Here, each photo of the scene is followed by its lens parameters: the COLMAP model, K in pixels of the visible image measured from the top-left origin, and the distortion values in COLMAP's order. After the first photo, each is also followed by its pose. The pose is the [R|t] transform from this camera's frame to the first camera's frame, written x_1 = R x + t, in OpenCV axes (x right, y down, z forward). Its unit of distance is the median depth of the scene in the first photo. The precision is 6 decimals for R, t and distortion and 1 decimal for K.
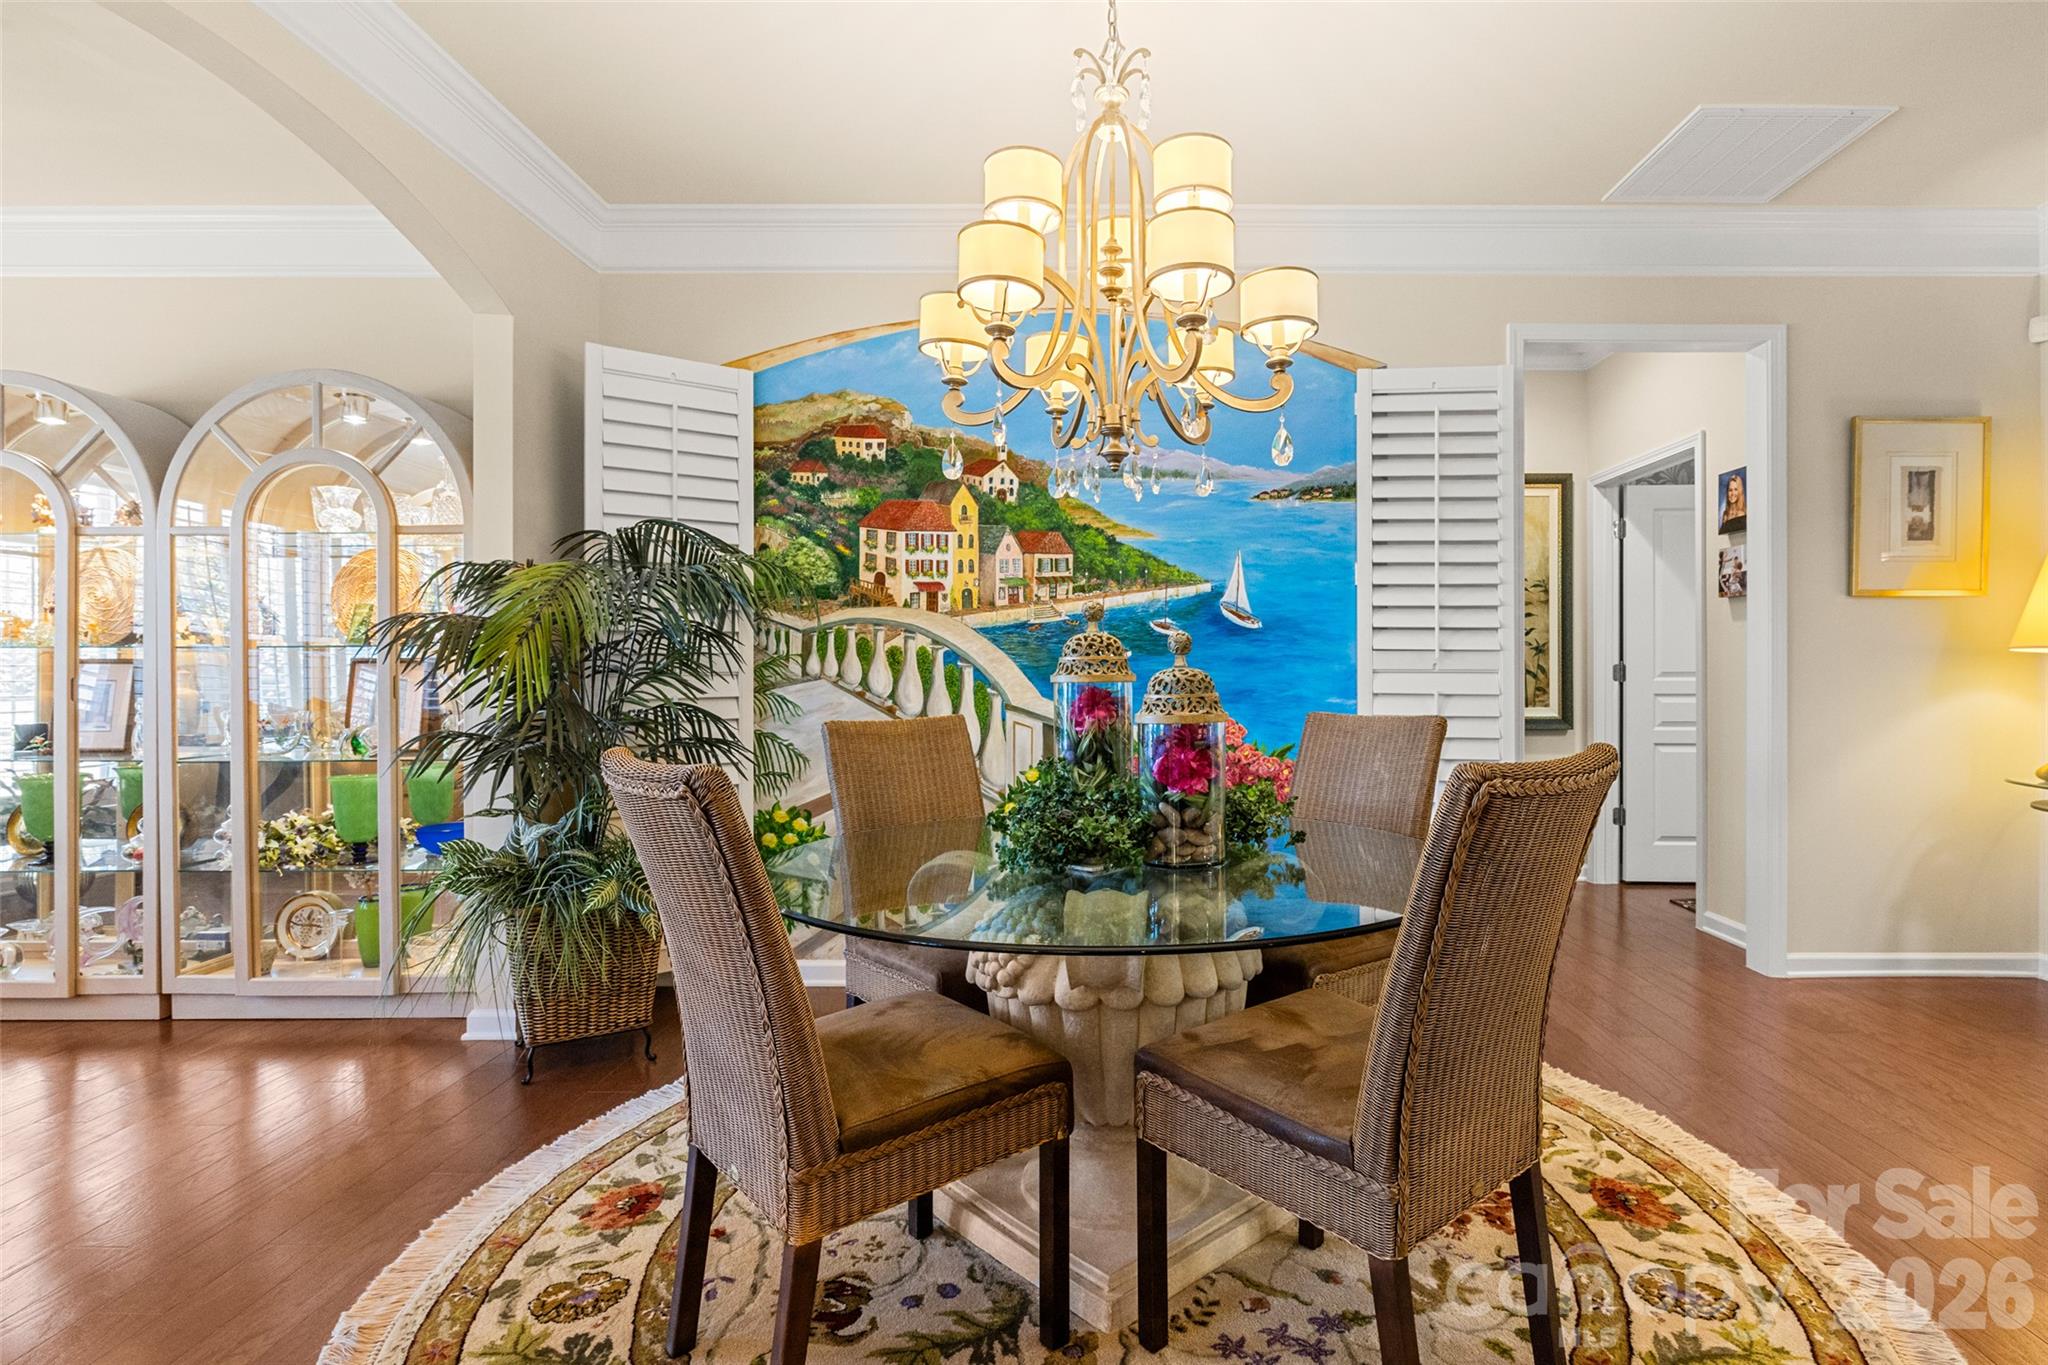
lens RADIAL K [[1159.1, 0, 1024.0], [0, 1159.1, 682.5], [0, 0, 1]] dist [-0.012770, -0.000499]
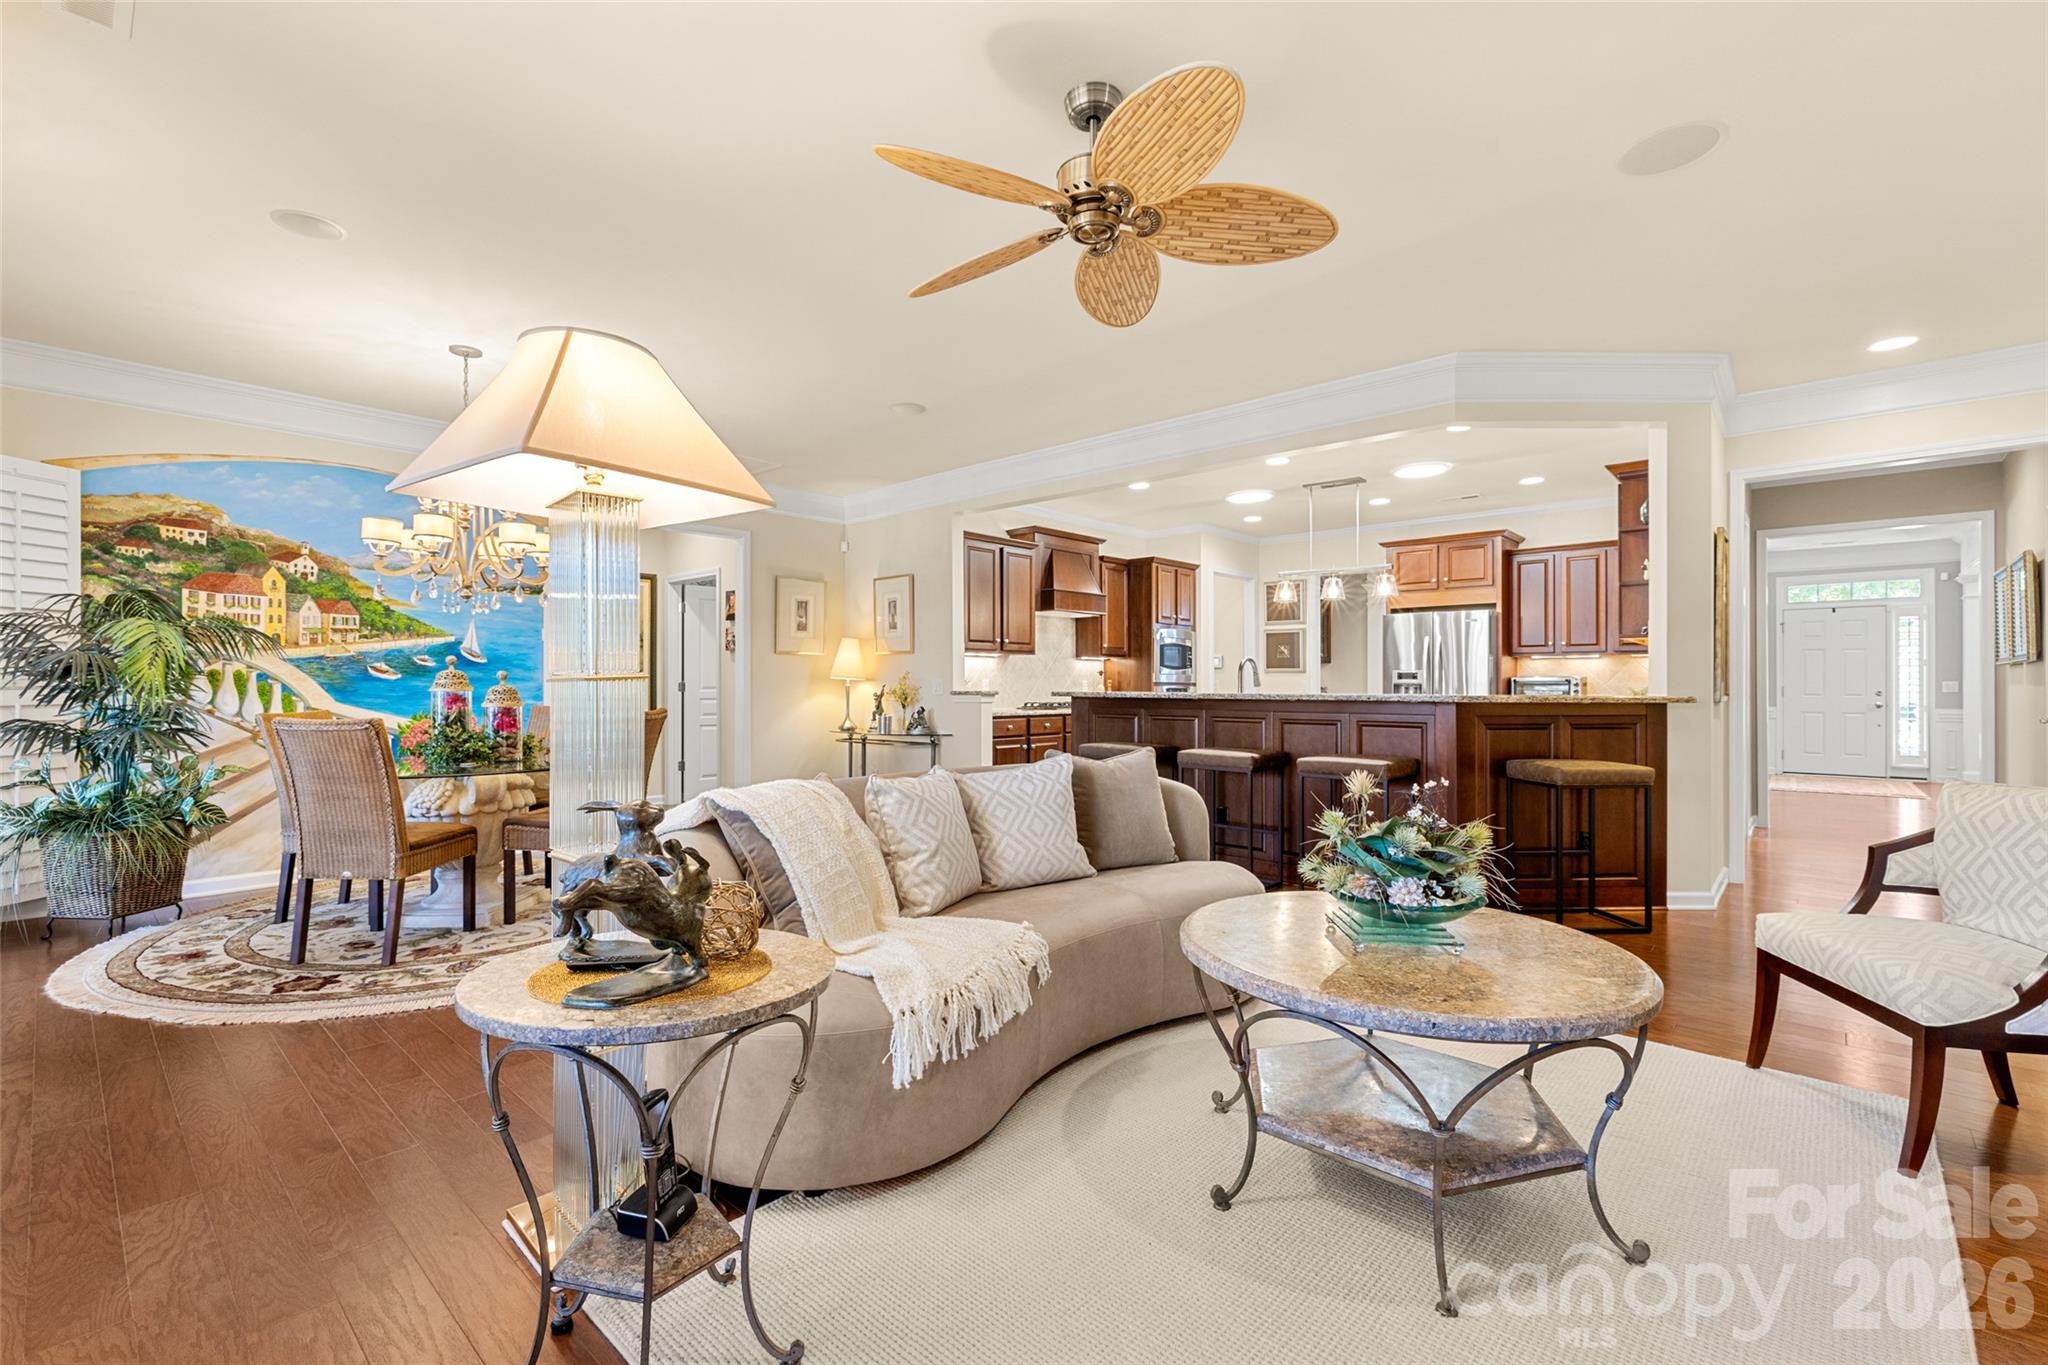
lens RADIAL K [[870.5, 0, 1024.0], [0, 870.5, 682.5], [0, 0, 1]] dist [-0.009169, -0.000129]
pose [[0.667225, 0.004145, 0.744844, -0.244392], [0.005271, 0.999933, -0.010286, 0.002898], [-0.744837, 0.010790, 0.667159, -0.530721]]
